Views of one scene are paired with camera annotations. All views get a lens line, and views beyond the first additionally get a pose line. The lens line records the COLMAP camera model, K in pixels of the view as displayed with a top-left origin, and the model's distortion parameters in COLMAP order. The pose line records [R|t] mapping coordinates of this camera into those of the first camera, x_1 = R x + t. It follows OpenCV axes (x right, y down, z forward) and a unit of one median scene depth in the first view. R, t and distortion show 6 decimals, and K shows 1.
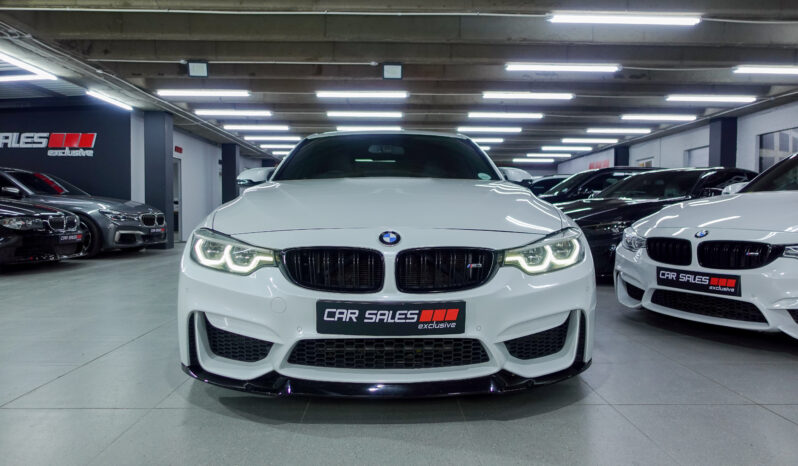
lens RADIAL K [[546.3, 0, 403.5], [0, 546.3, 231.9], [0, 0, 1]] dist [-0.003629, 0.003497]
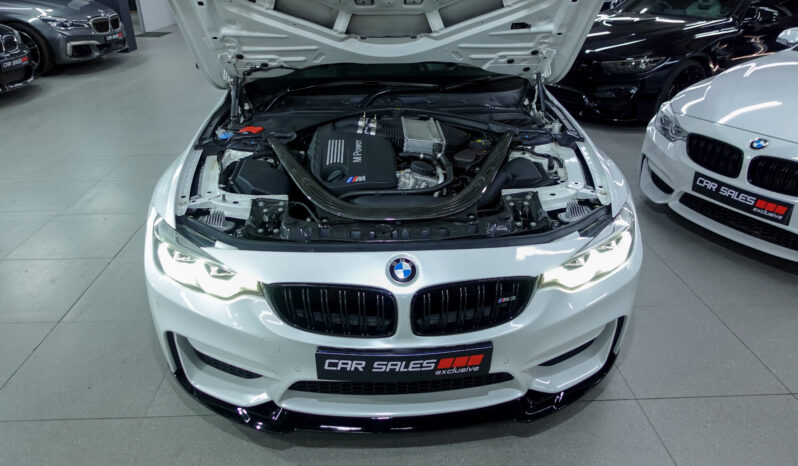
lens RADIAL K [[552.9, 0, 395.5], [0, 552.9, 233.8], [0, 0, 1]] dist [-0.001463, 0.002521]
pose [[0.999927, 0.004211, 0.011317, -0.044004], [-0.008428, 0.914588, 0.404300, -0.357989], [-0.008648, -0.404366, 0.914556, 0.284920]]
